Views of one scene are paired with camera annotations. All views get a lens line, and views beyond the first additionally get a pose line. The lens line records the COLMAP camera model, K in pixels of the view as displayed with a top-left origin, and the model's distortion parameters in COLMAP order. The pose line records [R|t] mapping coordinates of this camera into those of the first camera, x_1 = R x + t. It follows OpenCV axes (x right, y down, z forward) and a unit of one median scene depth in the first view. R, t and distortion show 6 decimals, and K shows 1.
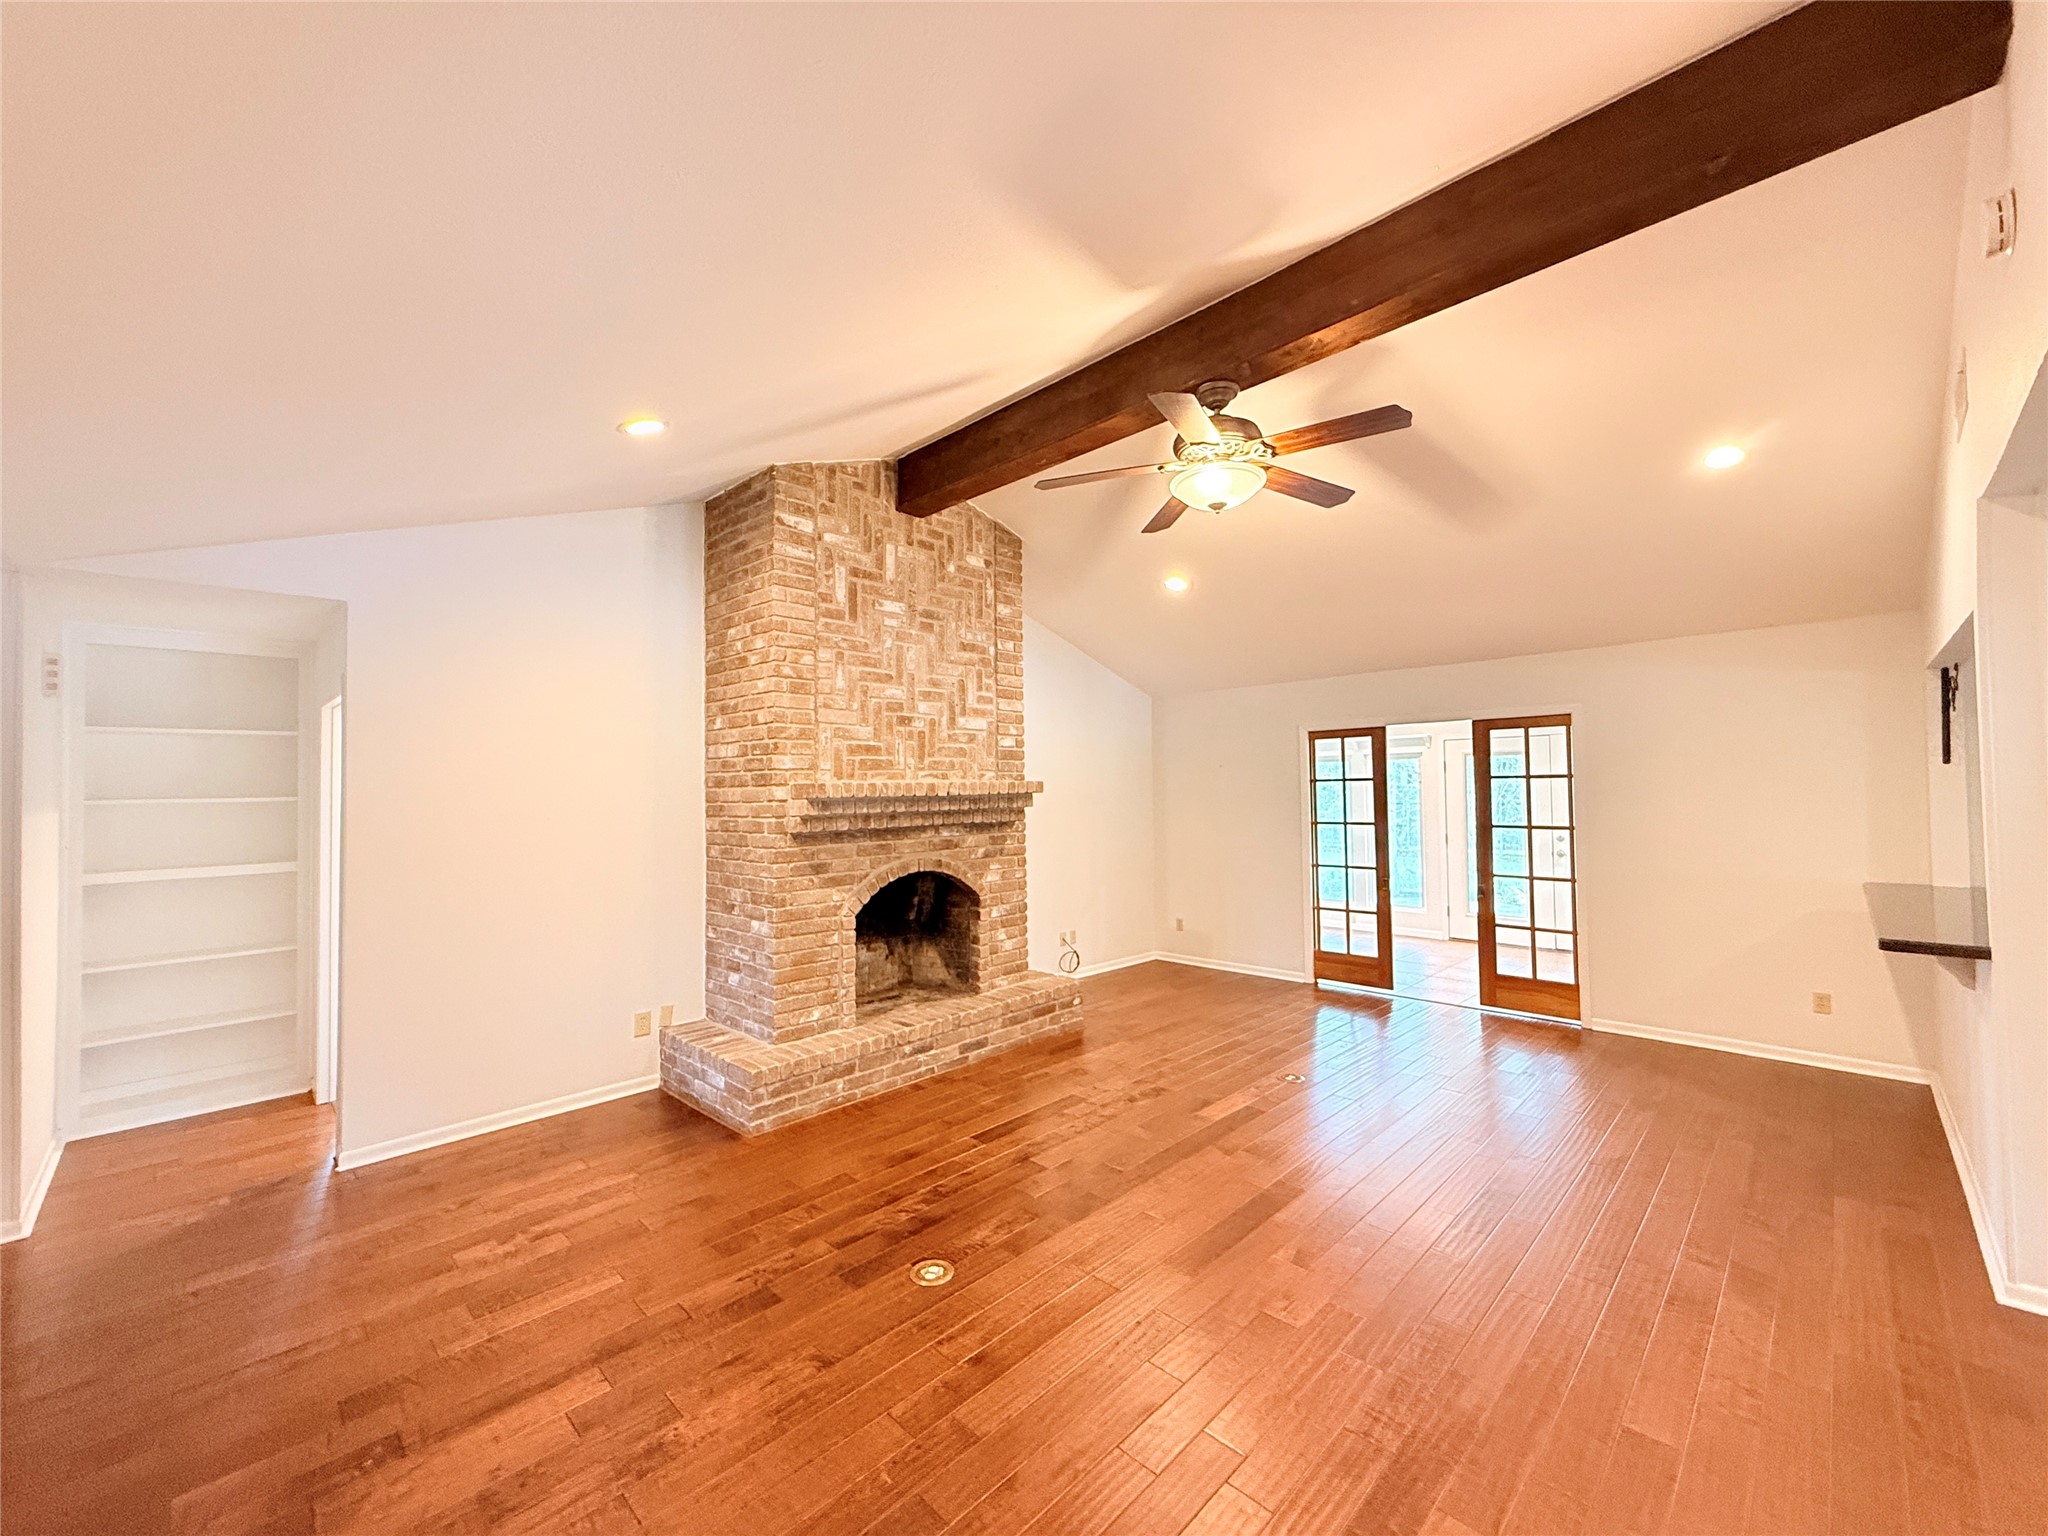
lens RADIAL K [[817.8, 0, 1024.0], [0, 817.8, 768.0], [0, 0, 1]] dist [-0.000730, 0.000439]
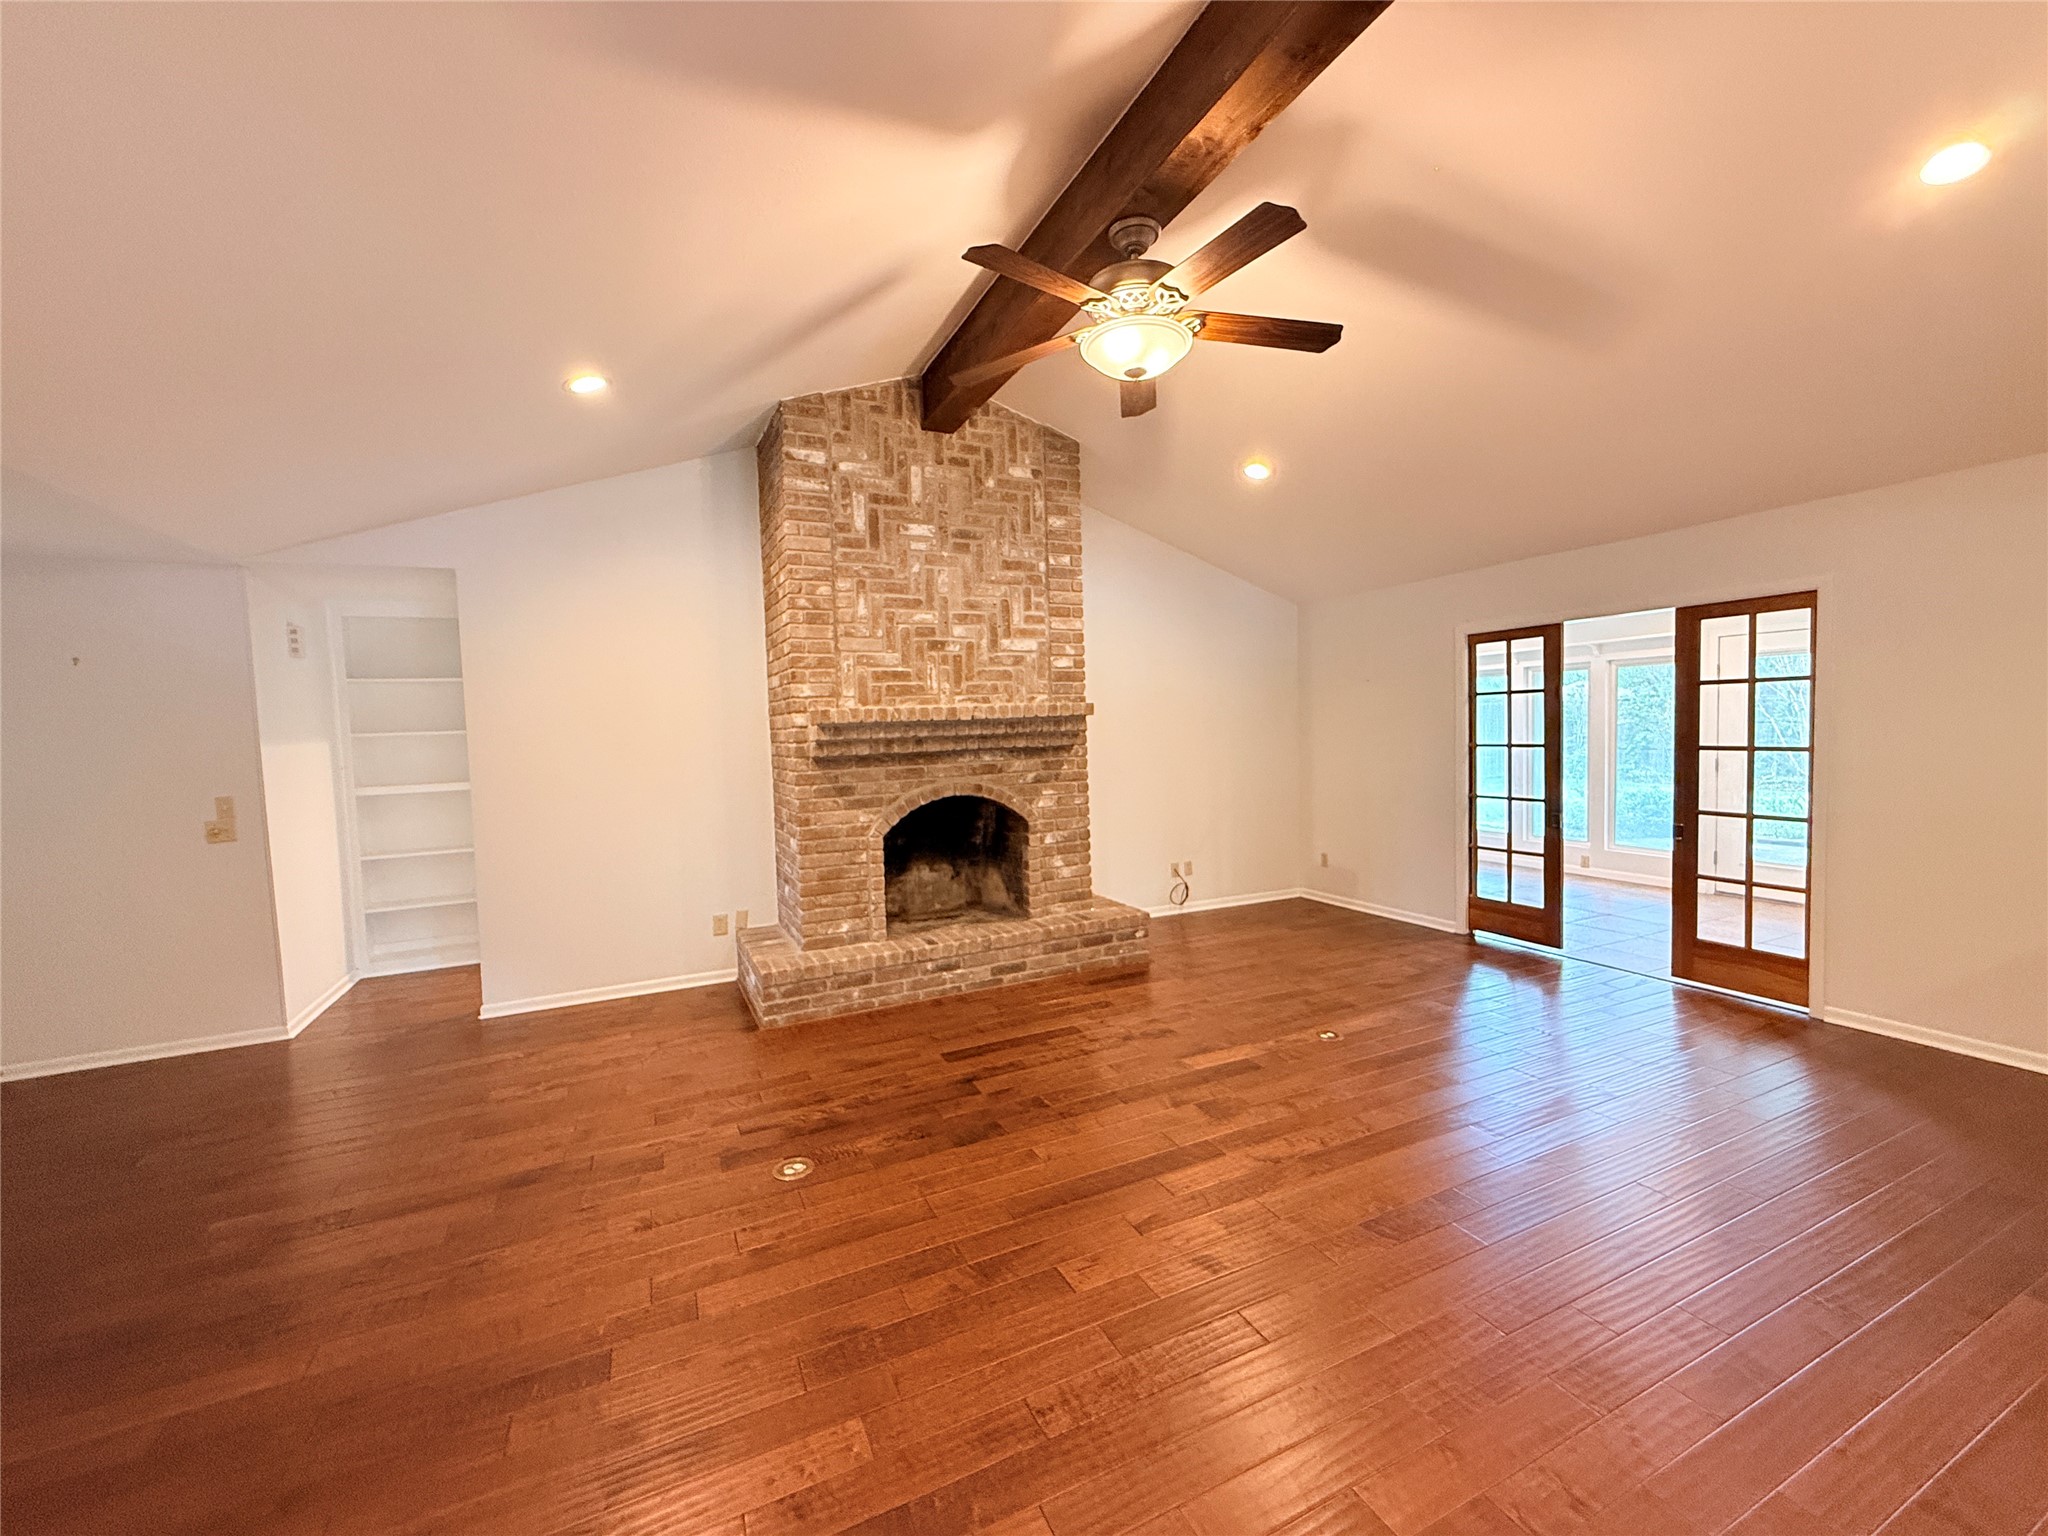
lens RADIAL K [[821.7, 0, 1024.0], [0, 821.7, 768.0], [0, 0, 1]] dist [0.000801, 0.000215]
pose [[0.939105, 0.002289, -0.343622, 0.290097], [0.027877, 0.996174, 0.082823, 0.010959], [0.342497, -0.087359, 0.935449, 0.082548]]
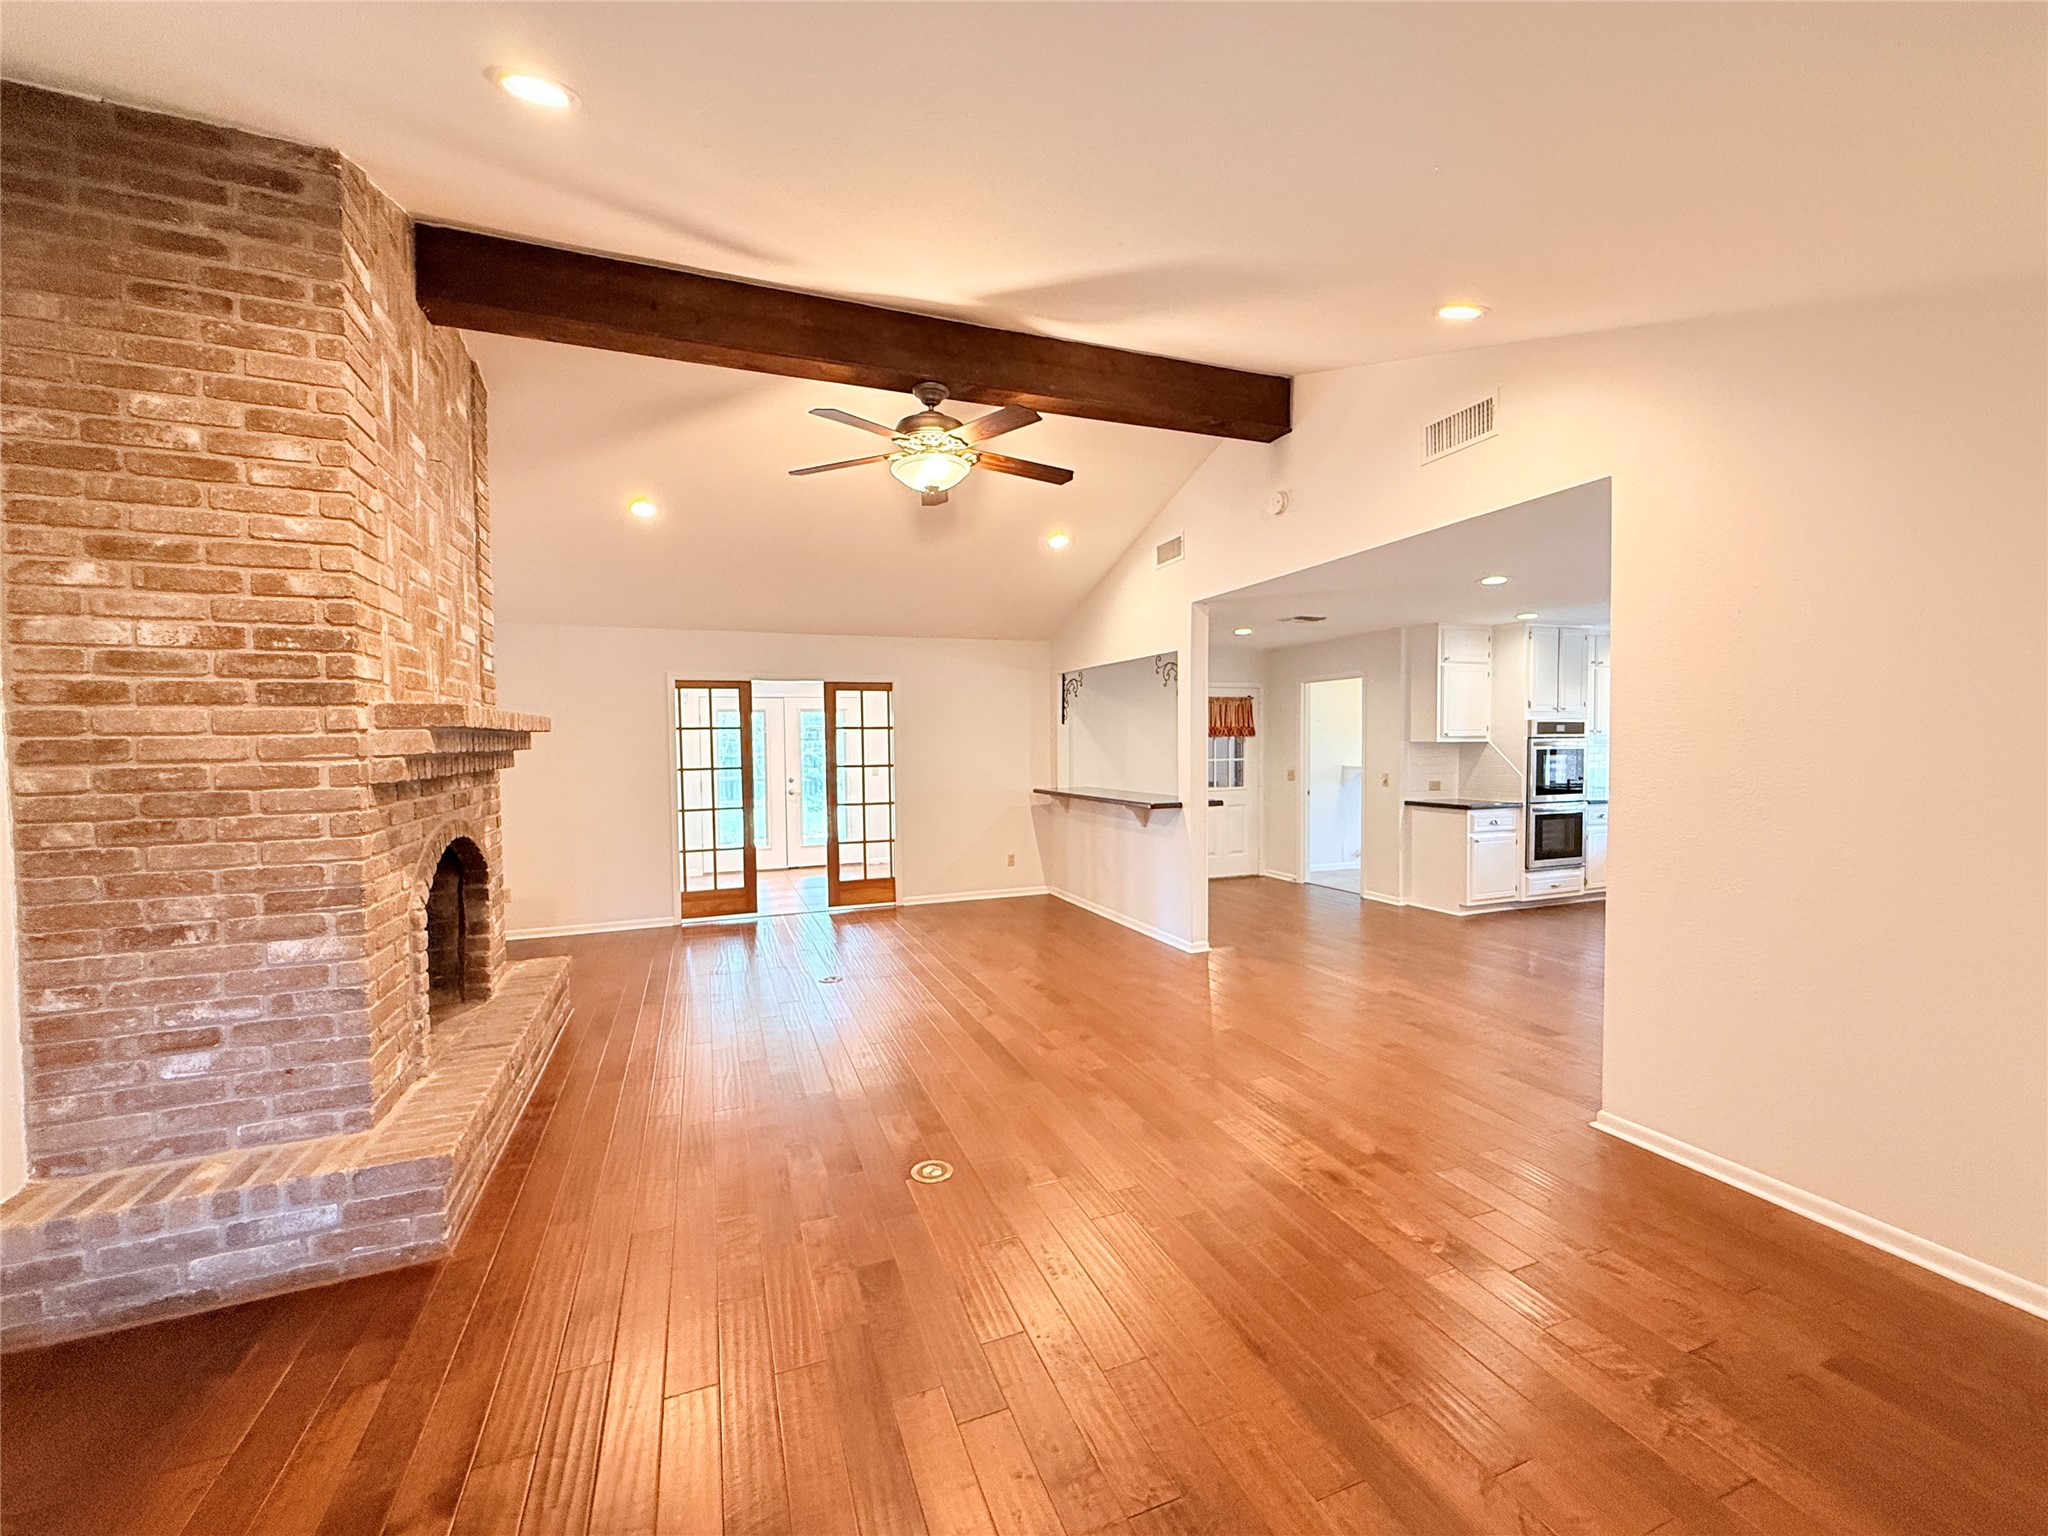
lens RADIAL K [[808.3, 0, 1024.0], [0, 808.3, 768.0], [0, 0, 1]] dist [-0.011838, 0.000140]
pose [[0.399708, -0.020691, 0.916409, -0.546885], [-0.019472, 0.999328, 0.031057, 0.034018], [-0.916436, -0.030258, 0.399037, 0.268867]]
